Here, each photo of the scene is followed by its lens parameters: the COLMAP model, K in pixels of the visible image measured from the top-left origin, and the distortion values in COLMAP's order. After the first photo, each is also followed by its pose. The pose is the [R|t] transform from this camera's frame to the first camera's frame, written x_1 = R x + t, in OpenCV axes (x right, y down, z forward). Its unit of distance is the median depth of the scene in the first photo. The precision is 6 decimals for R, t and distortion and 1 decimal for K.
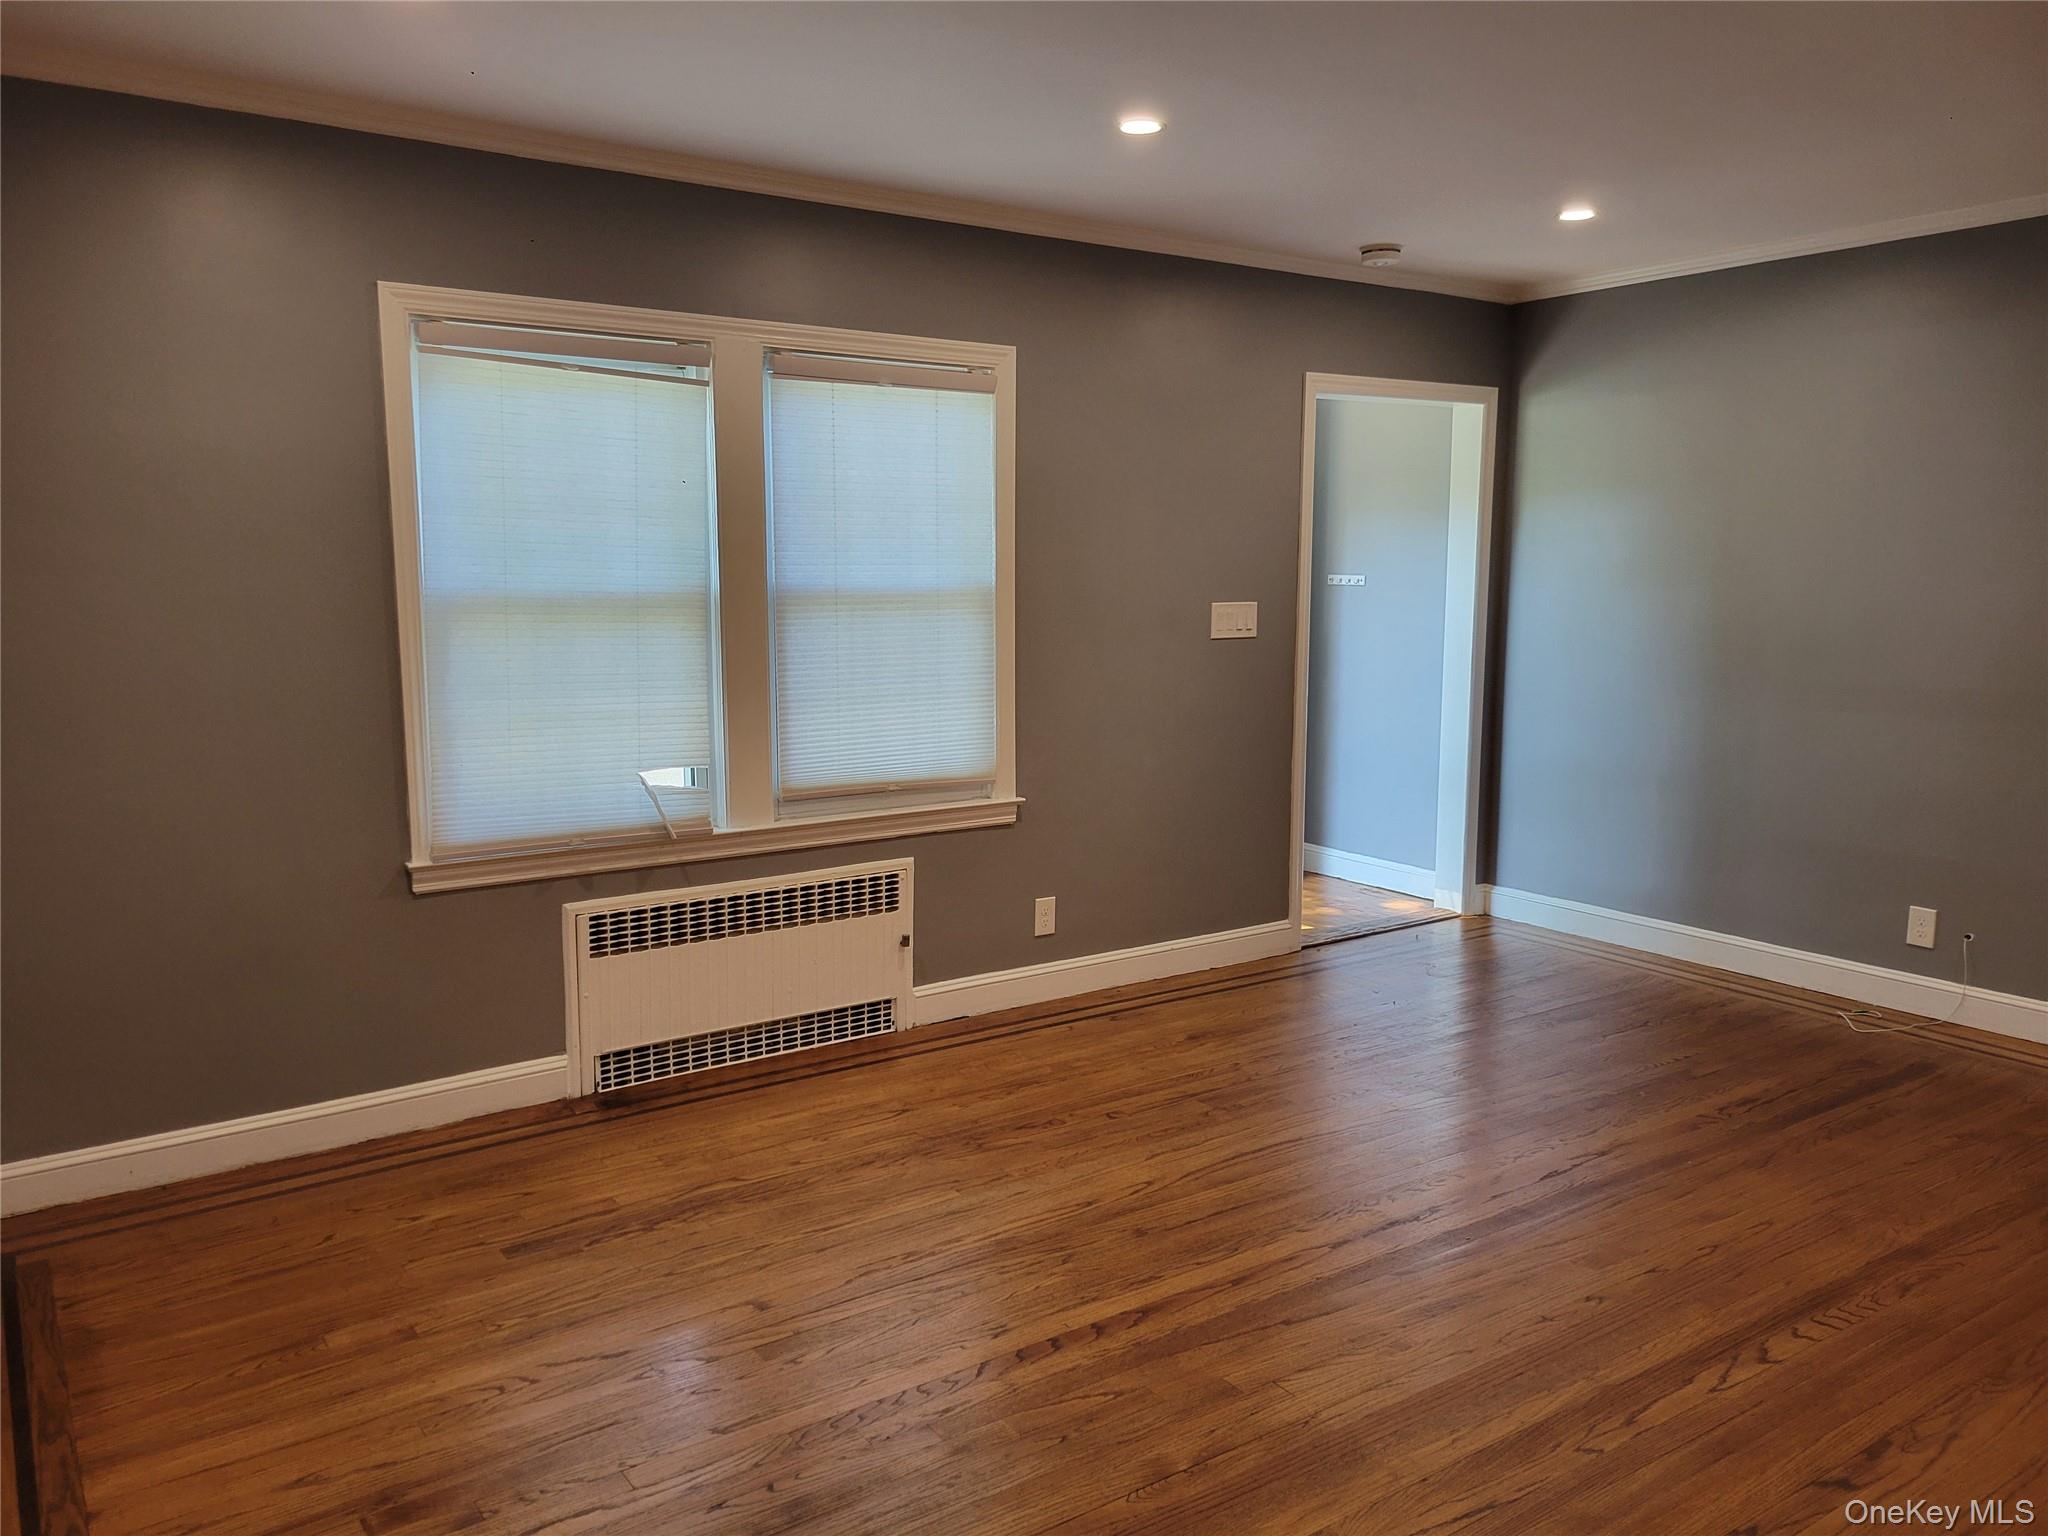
lens RADIAL K [[1546.2, 0, 1032.6], [0, 1546.2, 761.8], [0, 0, 1]] dist [0.040187, -0.010938]
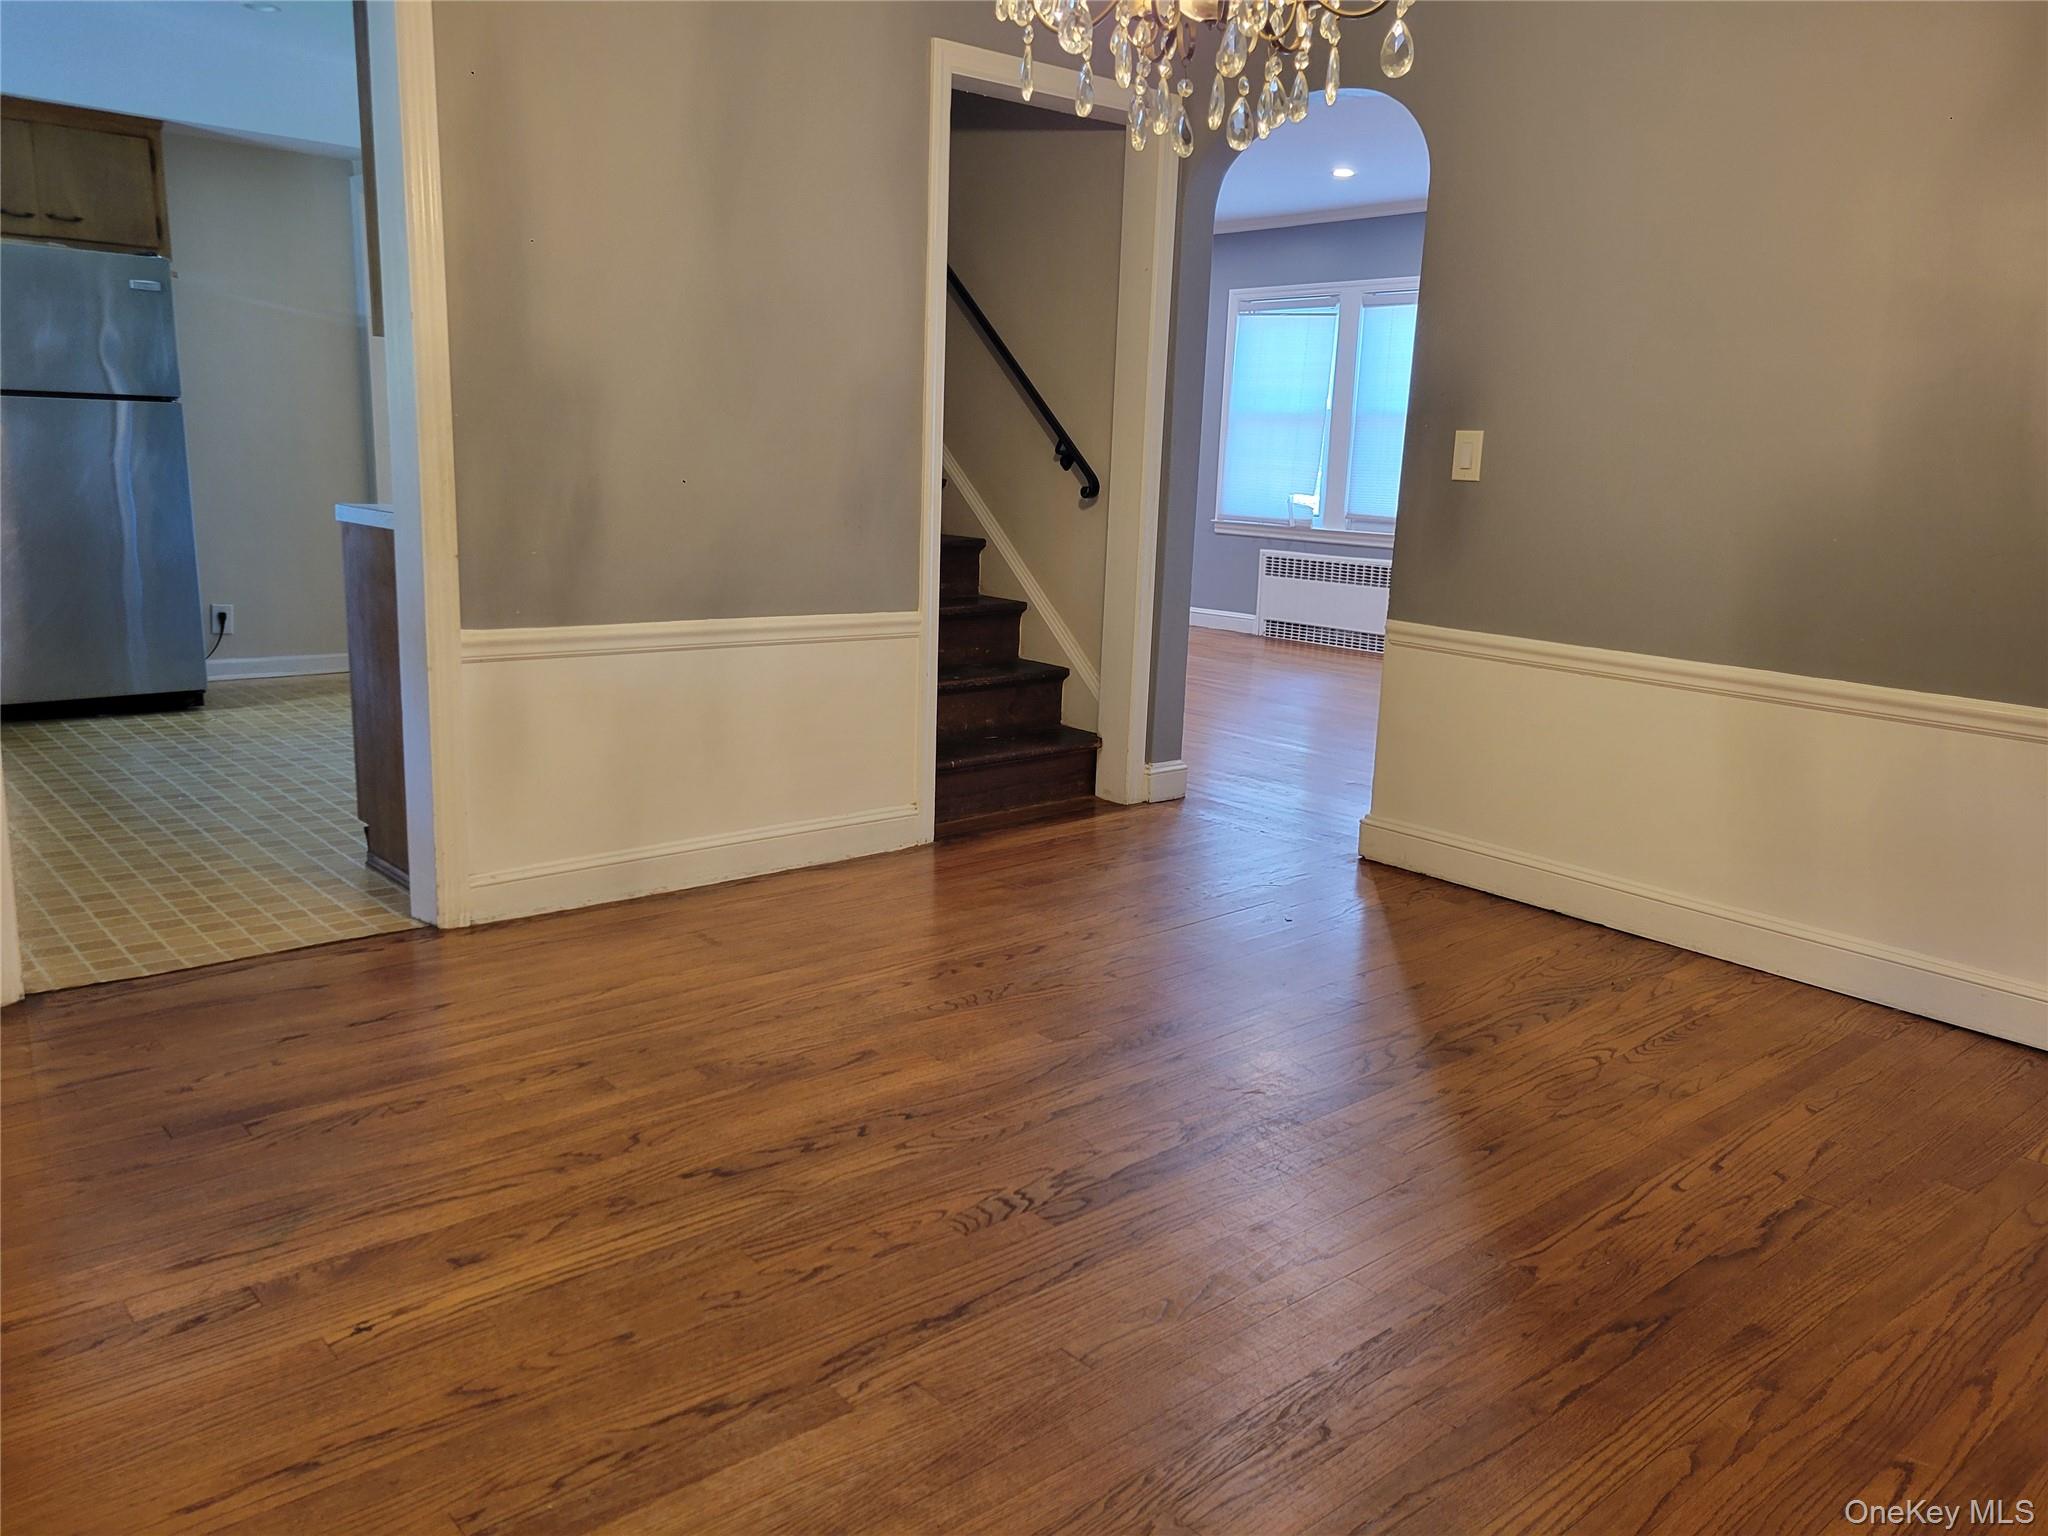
lens RADIAL K [[1546.2, 0, 1024.2], [0, 1546.2, 771.0], [0, 0, 1]] dist [0.040187, -0.010938]
pose [[0.097084, 0.207153, -0.973480, 1.872476], [-0.168816, 0.967355, 0.189013, 0.032137], [0.980855, 0.145989, 0.128885, 0.373959]]
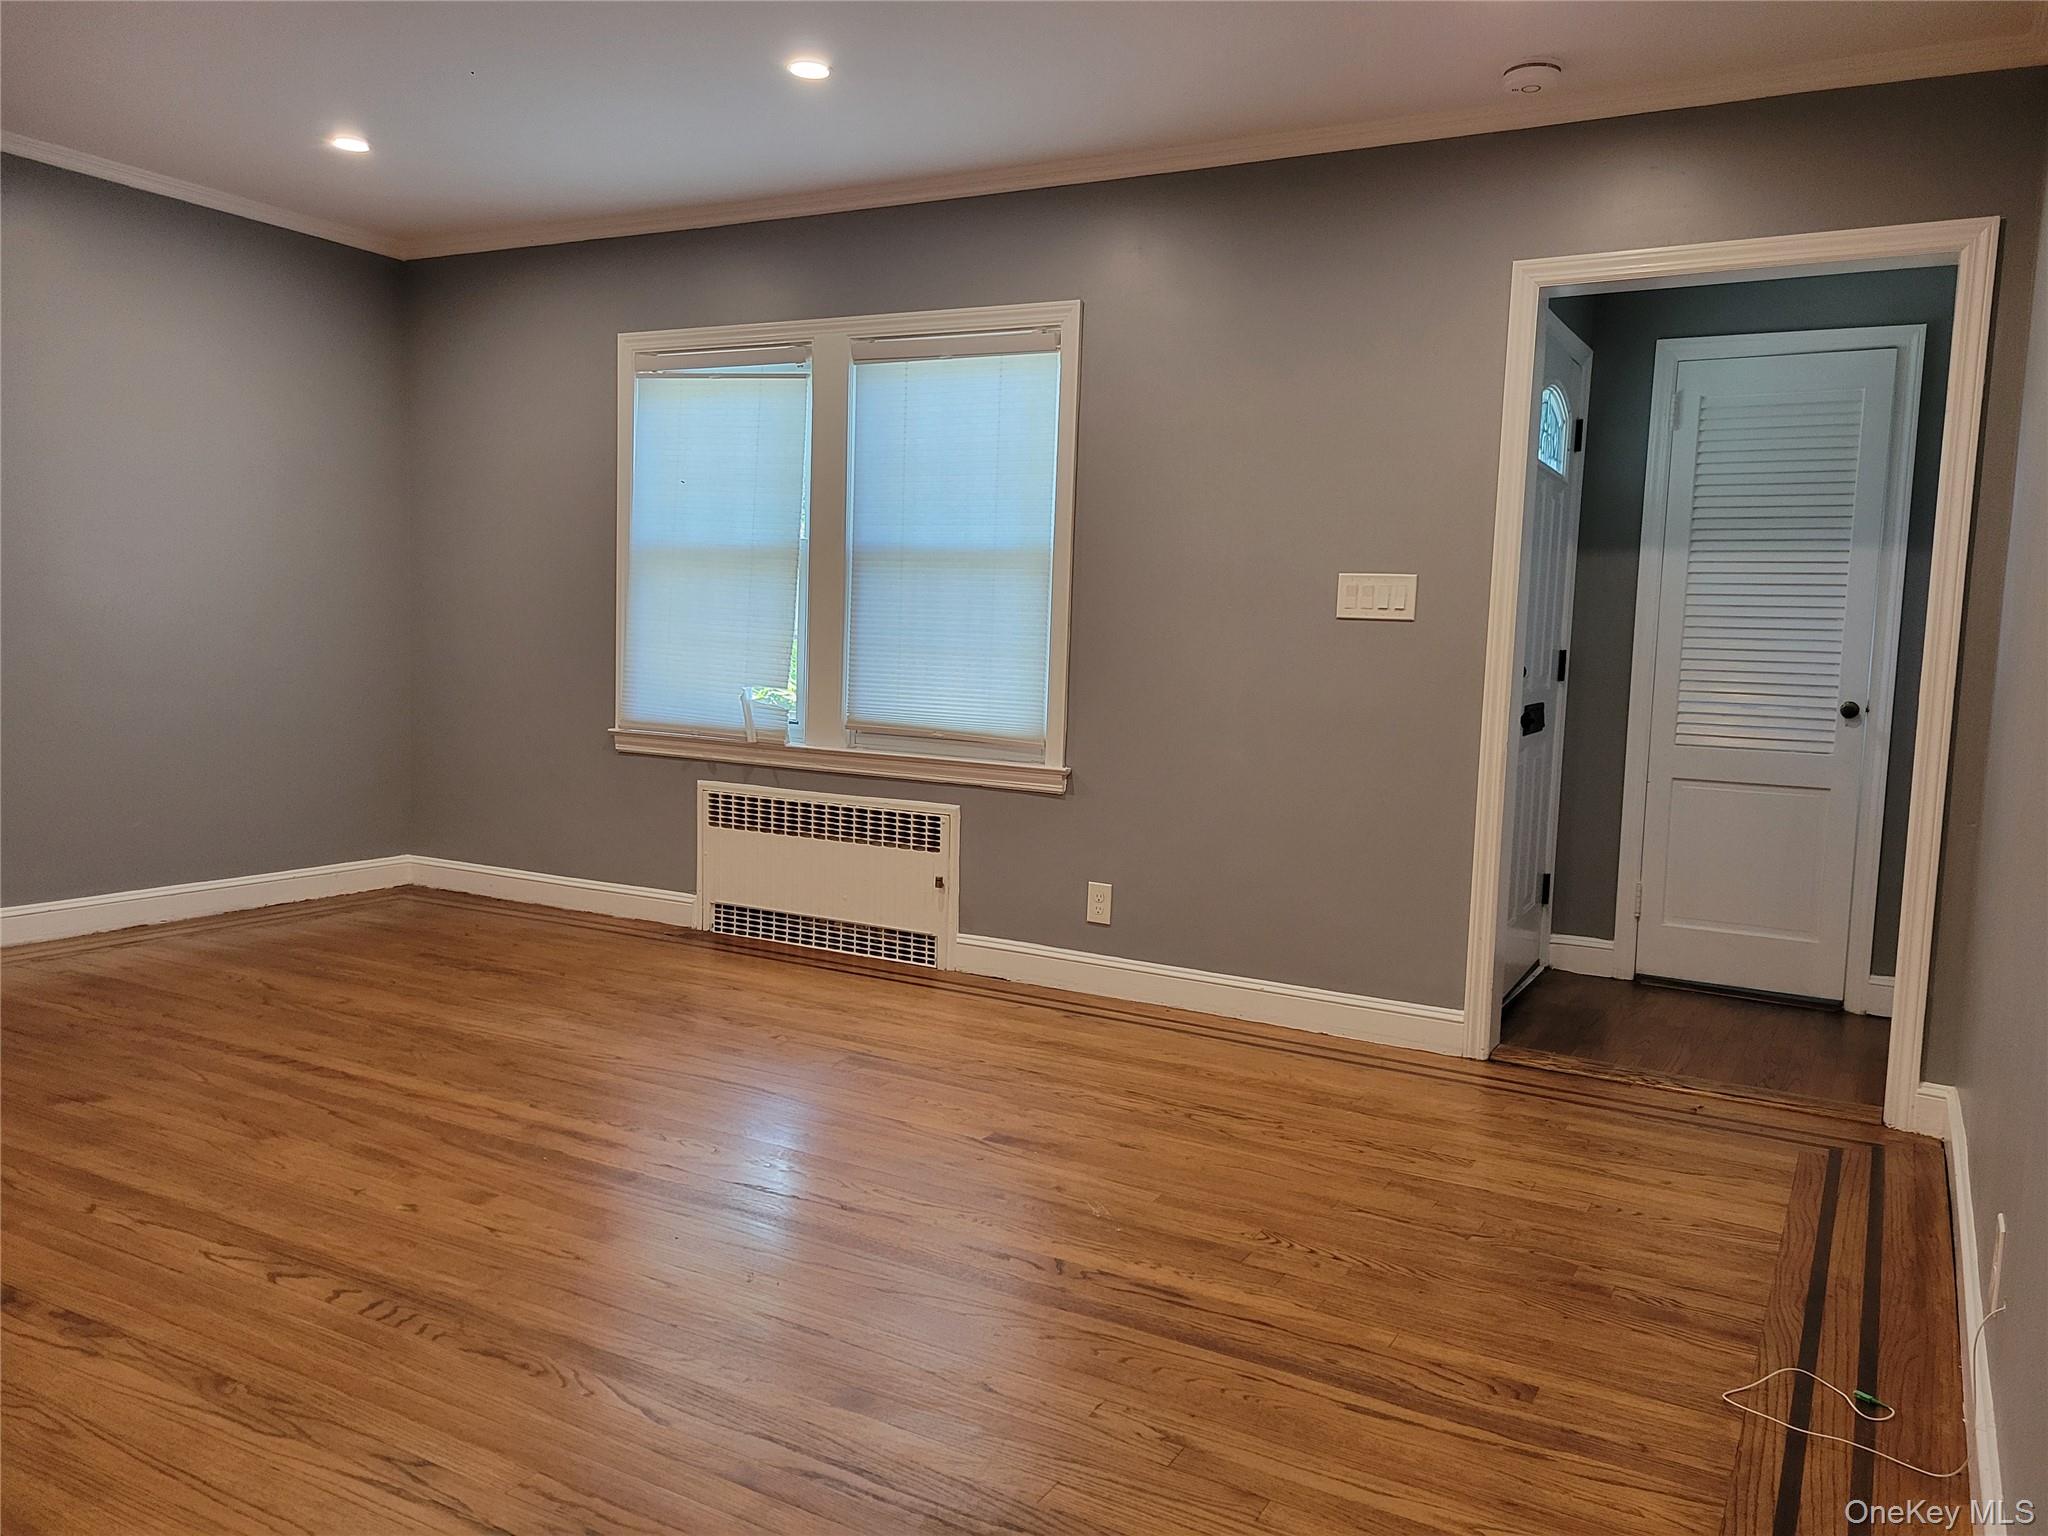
lens RADIAL K [[1546.2, 0, 1018.6], [0, 1546.2, 770.6], [0, 0, 1]] dist [0.040187, -0.010938]
pose [[0.428924, 0.098086, -0.898000, 0.940867], [-0.153965, 0.987480, 0.034319, -0.003894], [0.890123, 0.123540, 0.438655, 0.619358]]
